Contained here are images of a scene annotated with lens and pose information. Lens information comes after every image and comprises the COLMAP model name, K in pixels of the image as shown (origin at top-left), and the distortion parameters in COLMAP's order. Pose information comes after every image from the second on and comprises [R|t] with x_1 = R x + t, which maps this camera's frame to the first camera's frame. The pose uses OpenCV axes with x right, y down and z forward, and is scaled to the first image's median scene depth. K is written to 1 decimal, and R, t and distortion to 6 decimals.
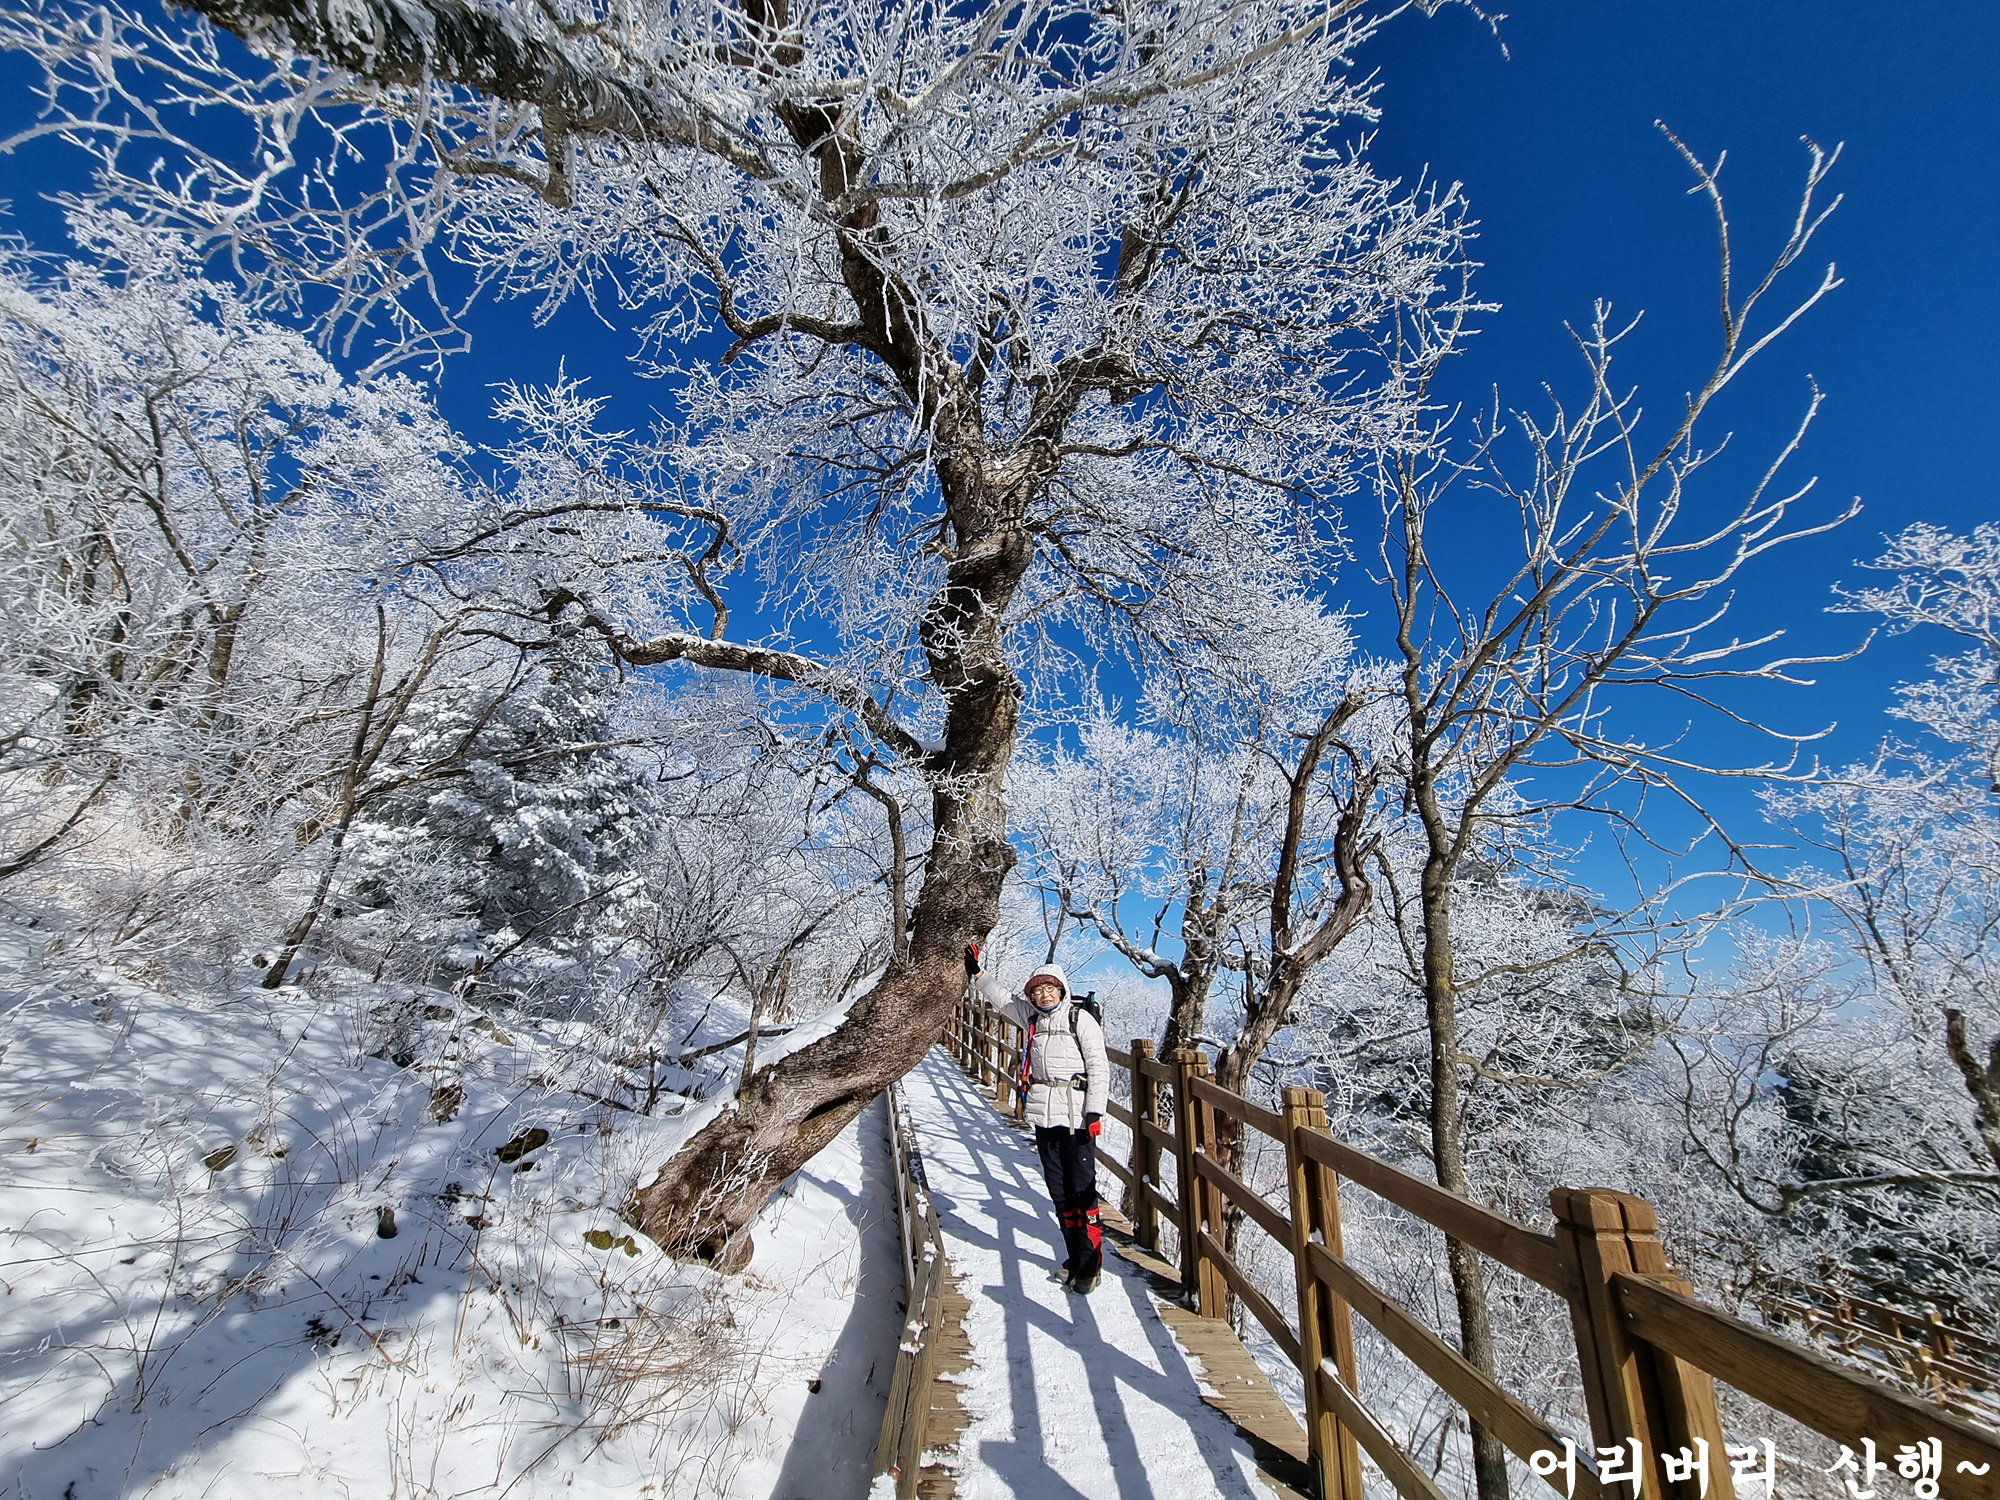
lens RADIAL K [[802.9, 0, 993.4], [0, 802.9, 750.6], [0, 0, 1]] dist [0.000931, 0.000285]
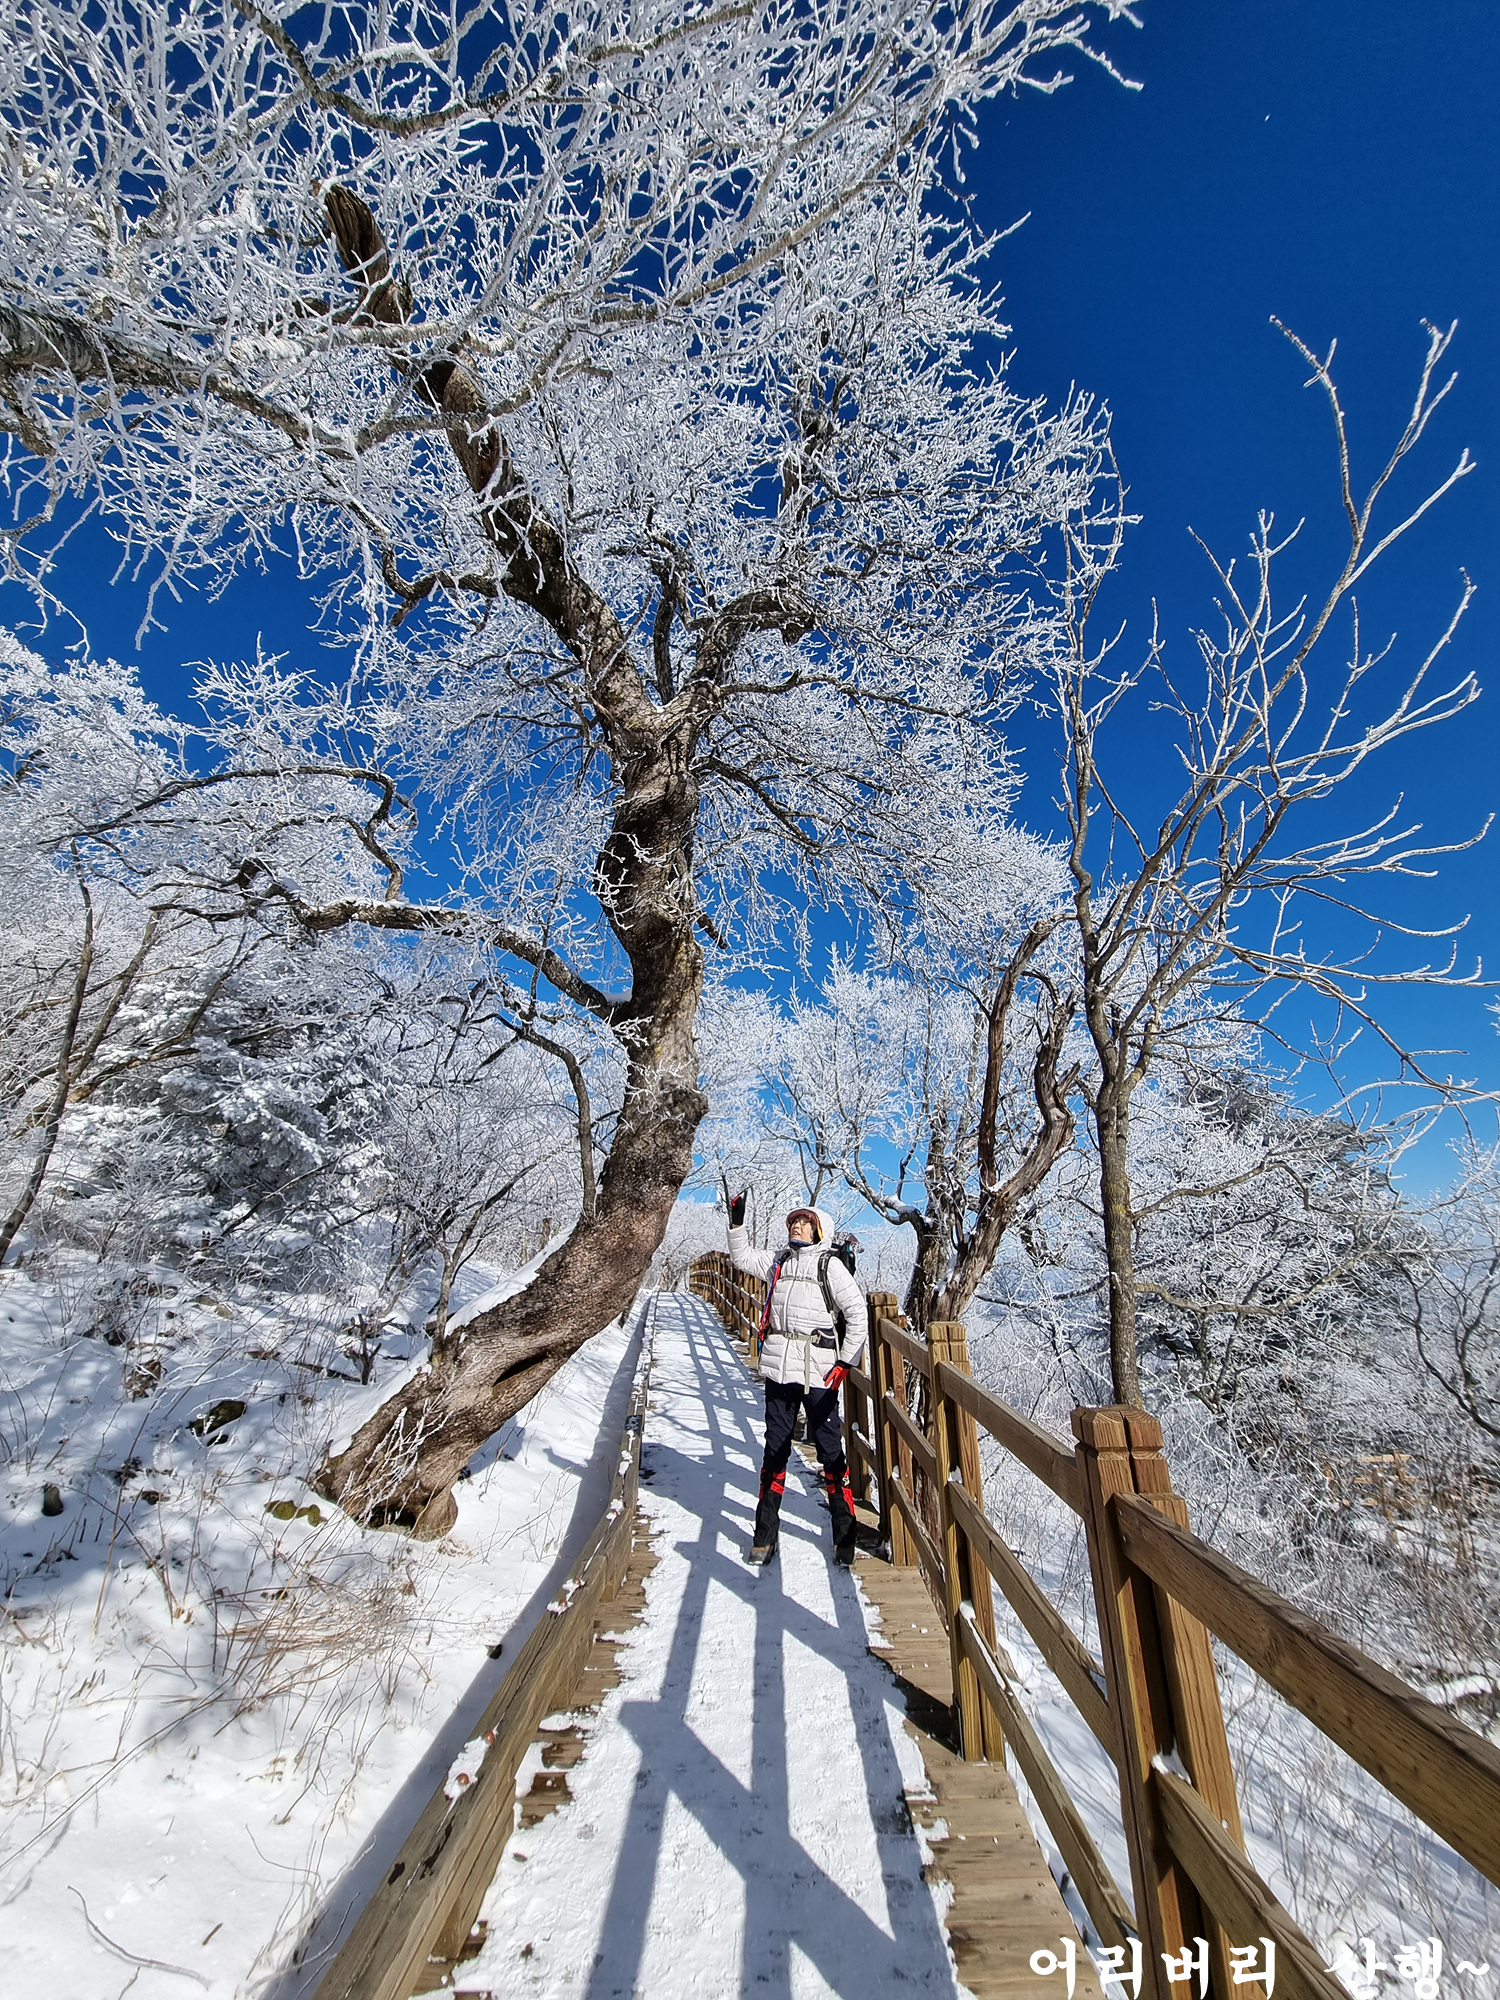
lens RADIAL K [[801.8, 0, 750.0], [0, 801.8, 1000.0], [0, 0, 1]] dist [0.000712, -0.000098]
pose [[0.998548, -0.050586, -0.018527, 0.112259], [0.050397, 0.998673, -0.010569, 0.018088], [0.019037, 0.009620, 0.999772, 0.015135]]
